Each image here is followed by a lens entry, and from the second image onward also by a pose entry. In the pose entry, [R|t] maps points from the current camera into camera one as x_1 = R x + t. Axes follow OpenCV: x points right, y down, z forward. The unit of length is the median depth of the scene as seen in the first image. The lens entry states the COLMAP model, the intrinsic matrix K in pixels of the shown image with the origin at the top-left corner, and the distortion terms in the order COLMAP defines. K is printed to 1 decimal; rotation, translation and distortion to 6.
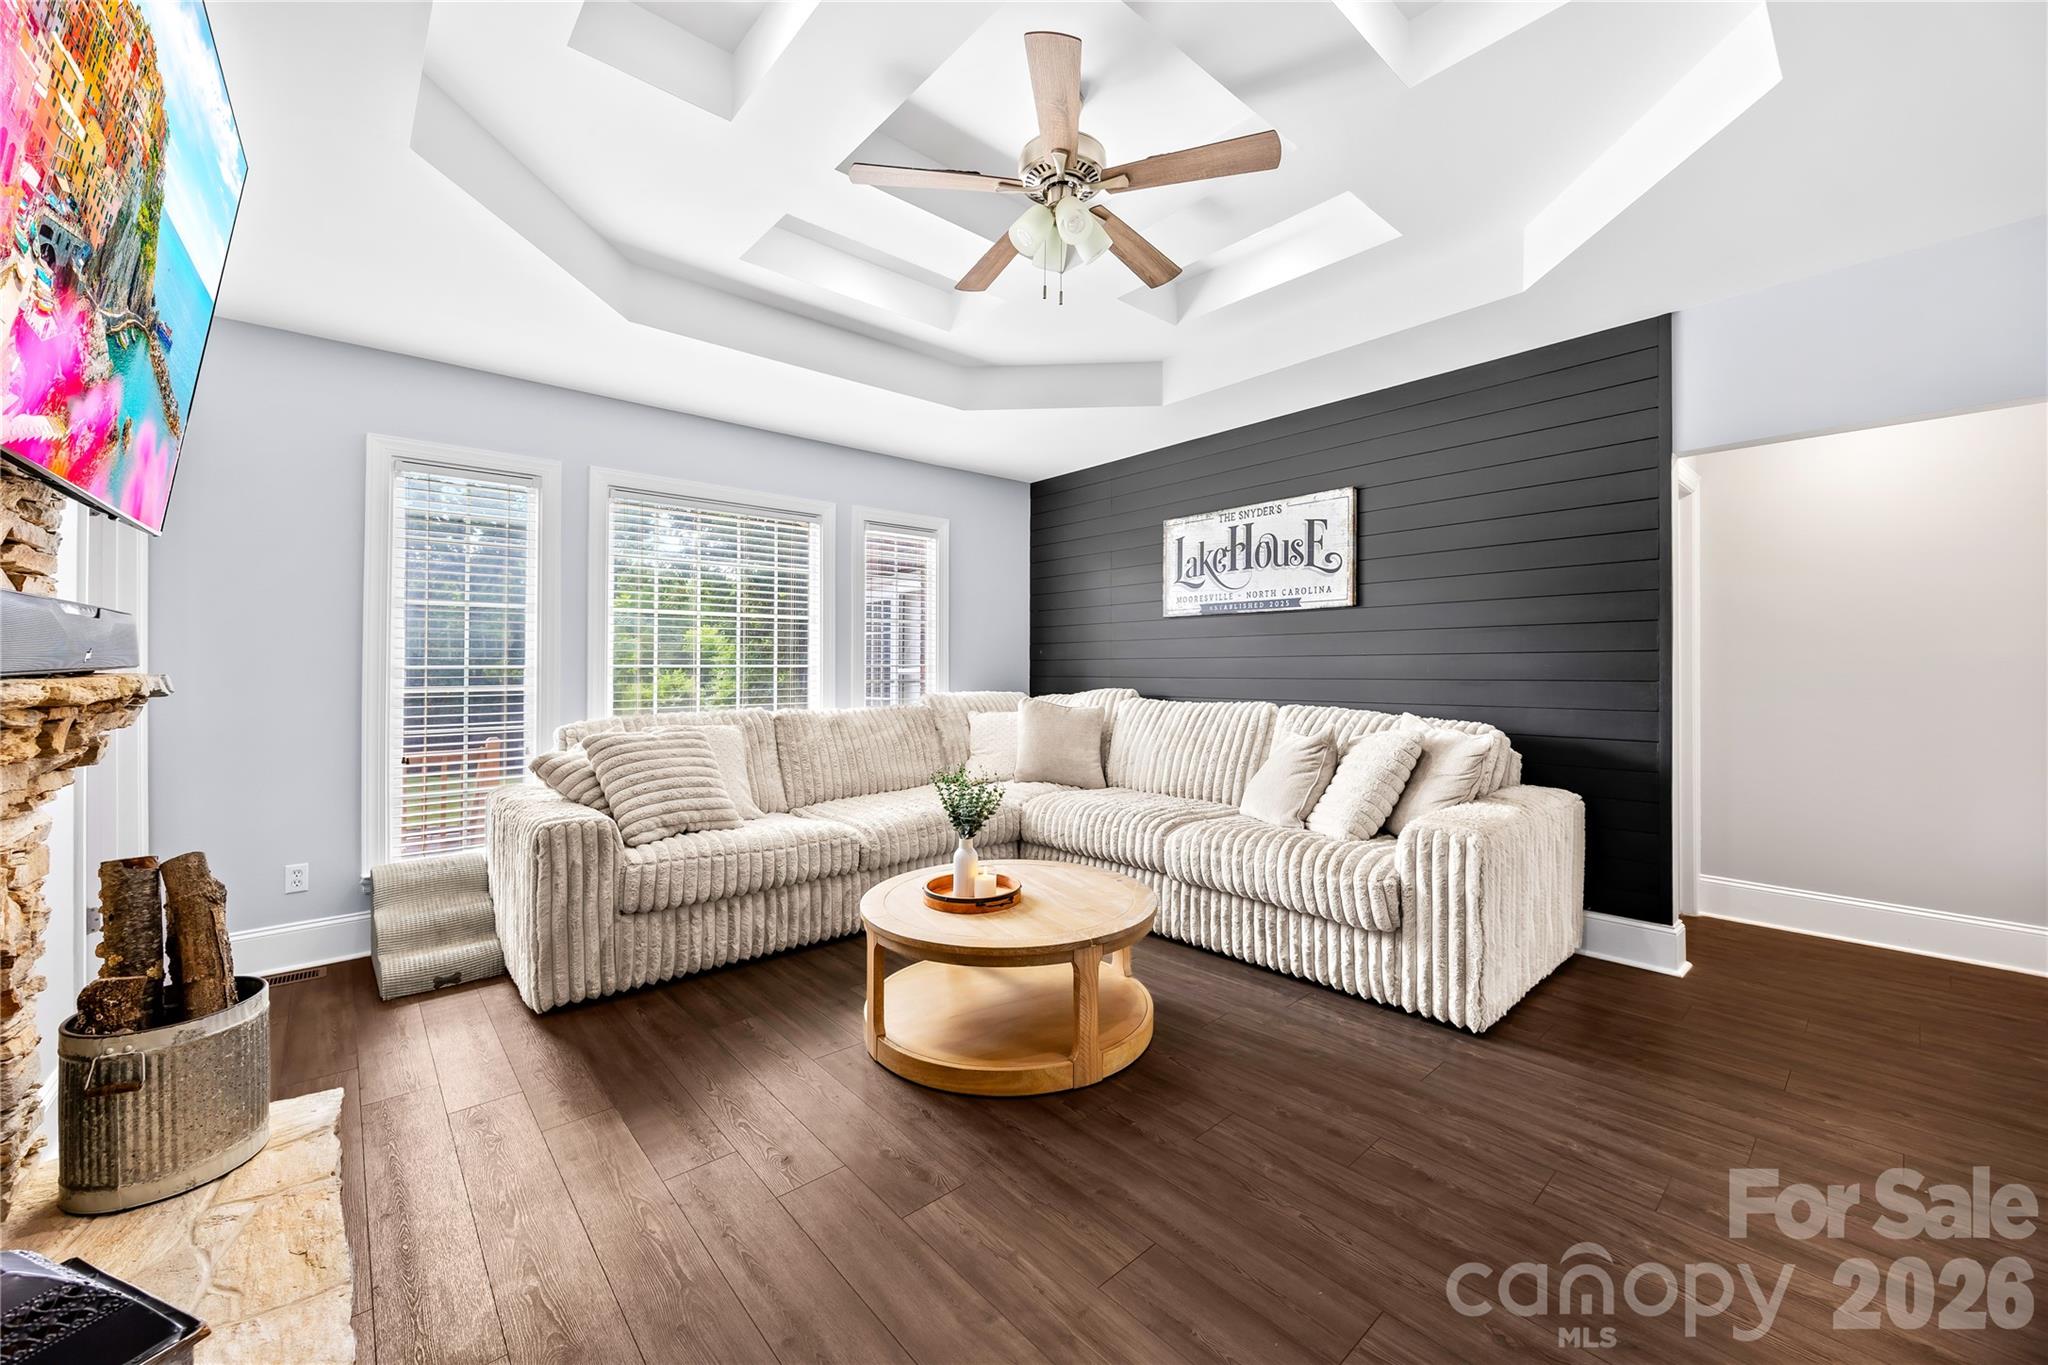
lens RADIAL K [[787.4, 0, 1038.2], [0, 787.4, 656.9], [0, 0, 1]] dist [0.000464, 0.000954]
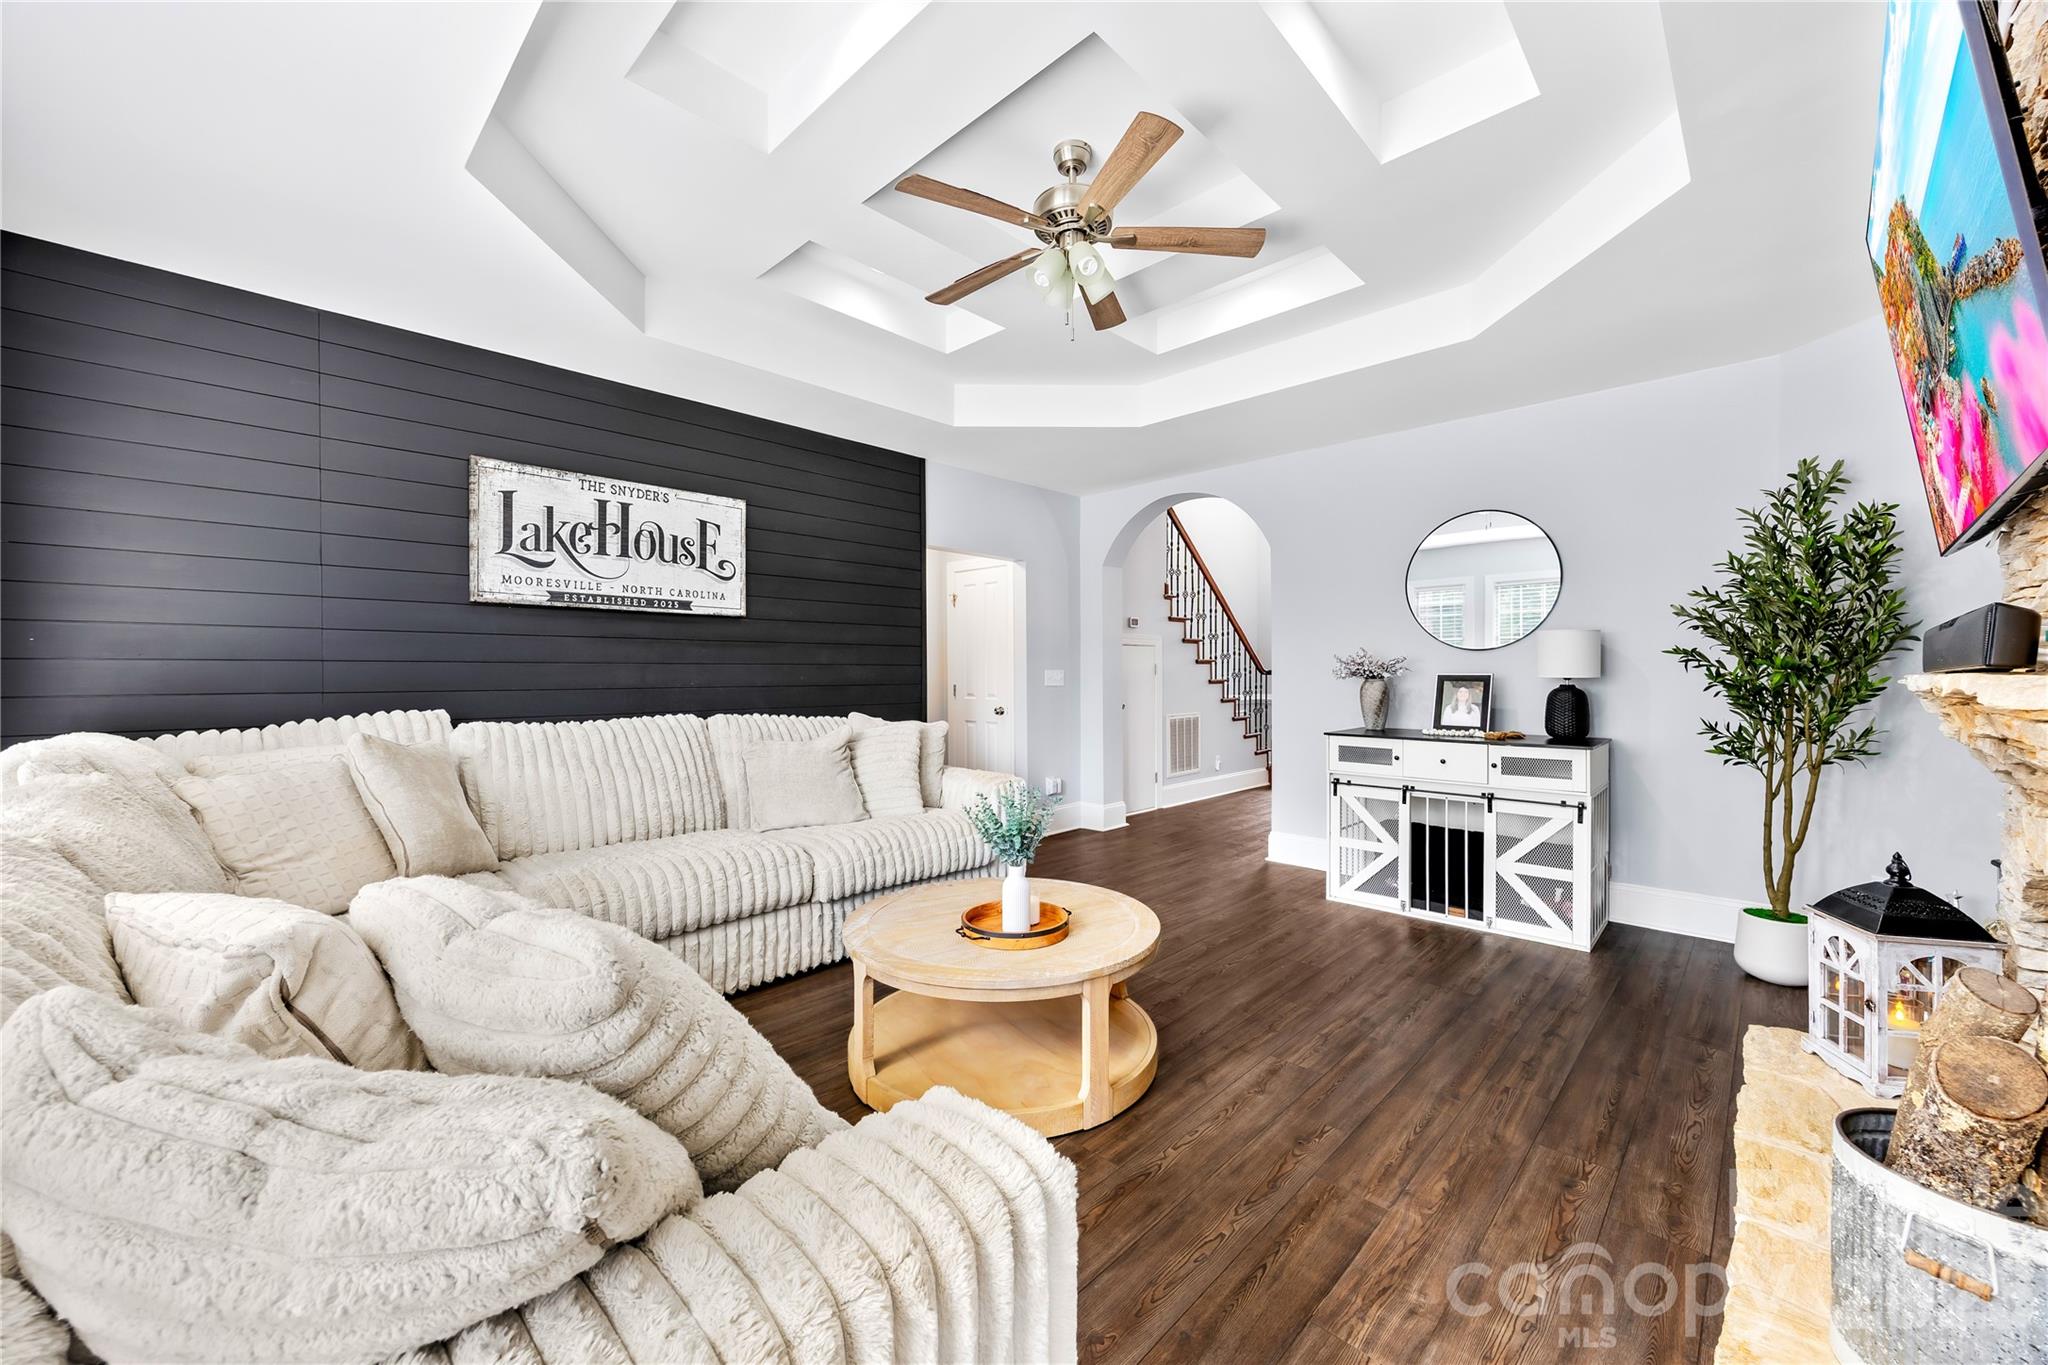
lens RADIAL K [[787.4, 0, 1021.4], [0, 787.4, 673.5], [0, 0, 1]] dist [0.000464, 0.000954]
pose [[-0.072632, 0.005633, 0.997343, -0.614516], [-0.006659, 0.999959, -0.006133, 0.013571], [-0.997337, -0.007086, -0.072591, 0.667744]]
